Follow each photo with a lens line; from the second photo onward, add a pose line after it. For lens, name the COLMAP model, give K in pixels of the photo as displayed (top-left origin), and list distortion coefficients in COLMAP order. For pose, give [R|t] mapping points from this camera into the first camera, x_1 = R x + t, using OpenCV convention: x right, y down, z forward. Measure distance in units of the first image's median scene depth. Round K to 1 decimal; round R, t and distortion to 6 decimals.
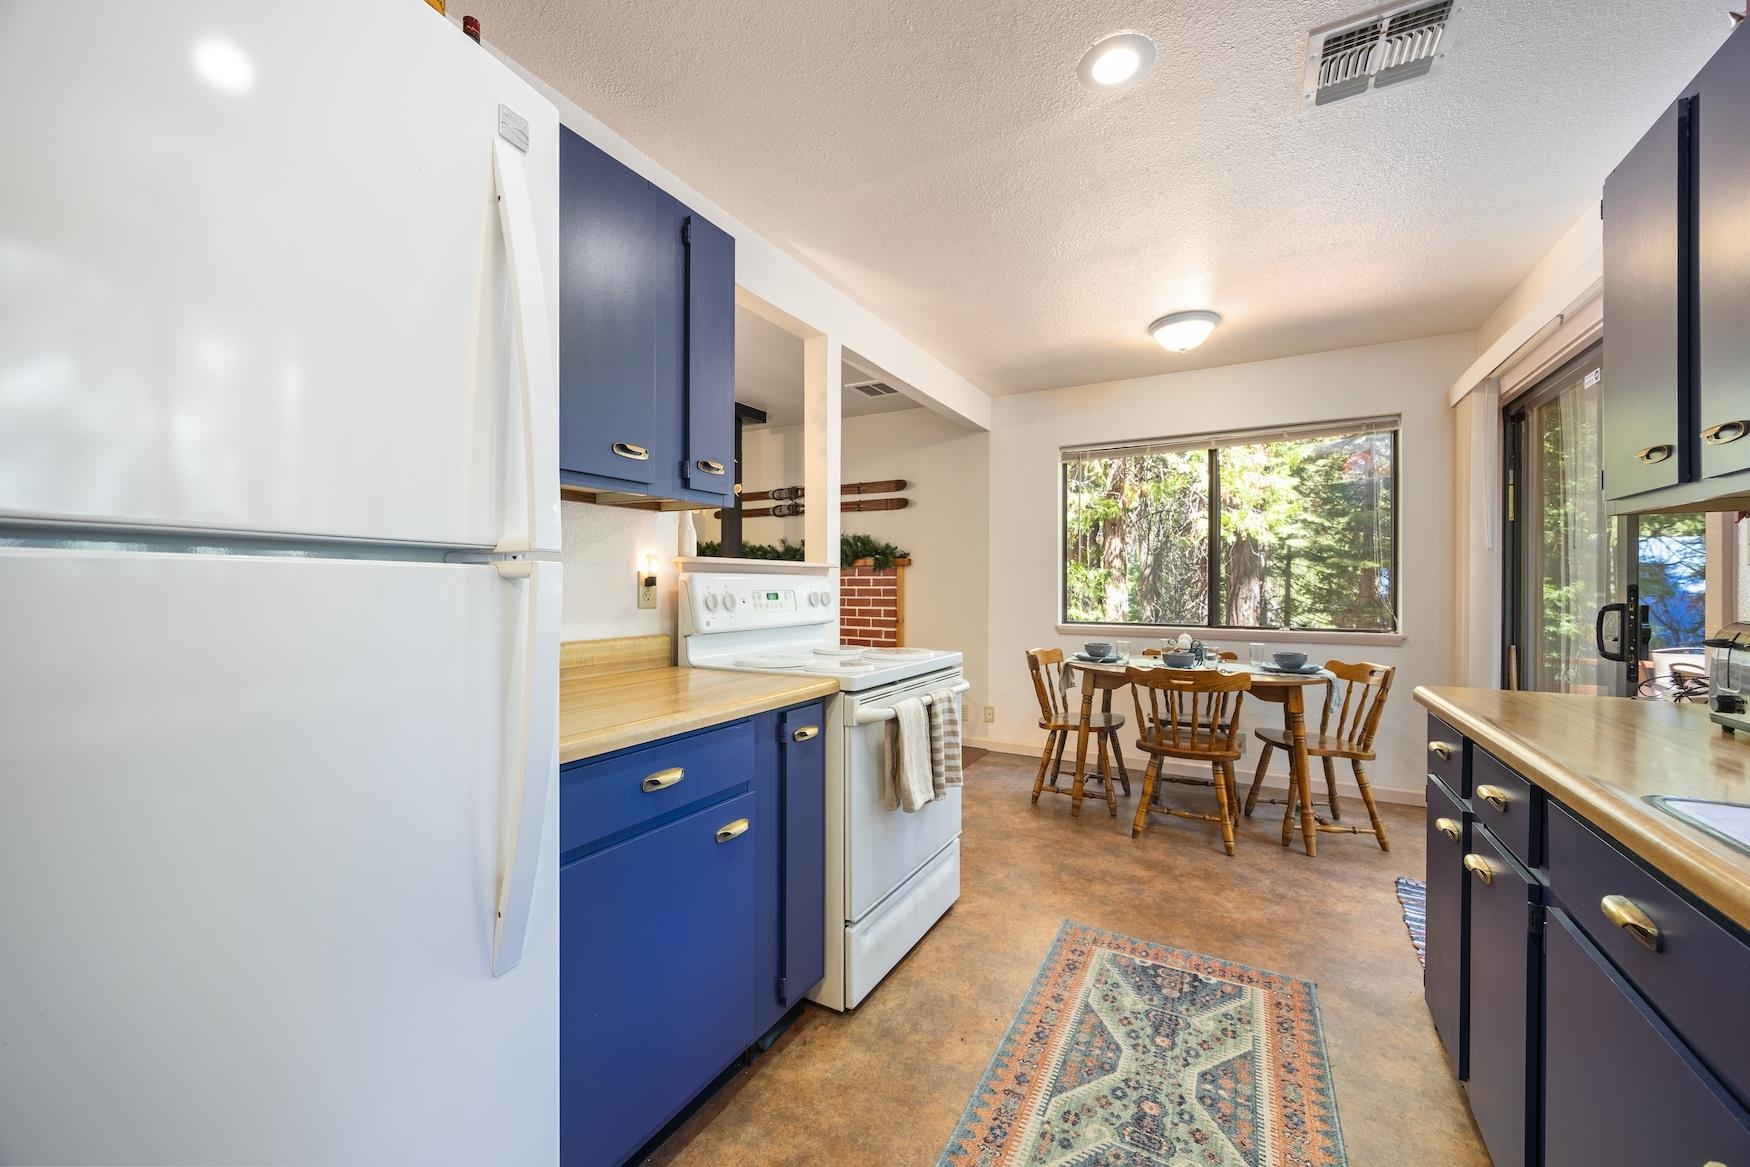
lens RADIAL K [[662.7, 0, 869.5], [0, 662.7, 586.7], [0, 0, 1]] dist [-0.000506, -0.000082]
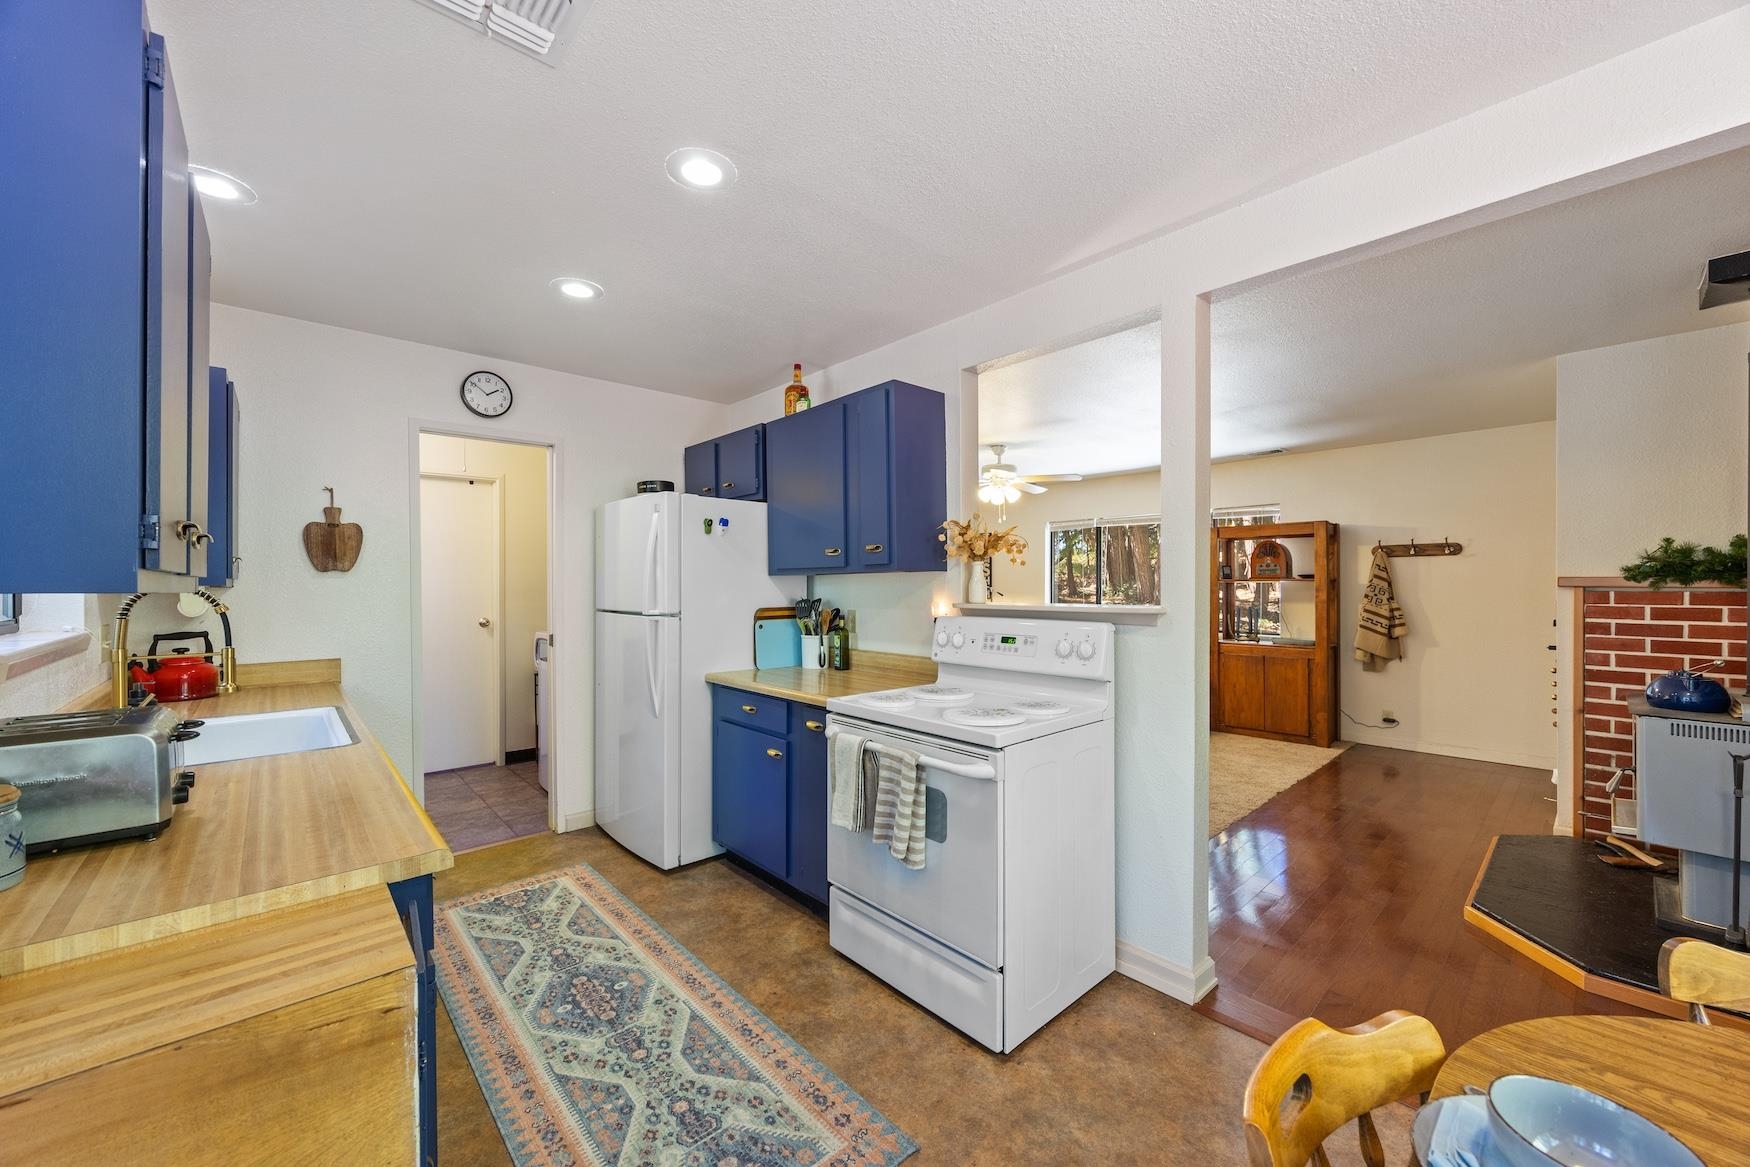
lens RADIAL K [[662.7, 0, 869.5], [0, 662.7, 586.7], [0, 0, 1]] dist [-0.000506, -0.000082]
pose [[-0.312396, 0.001479, -0.949951, 1.347115], [-0.000434, 0.999998, 0.001700, -0.105737], [0.949952, 0.000943, -0.312395, 1.635068]]
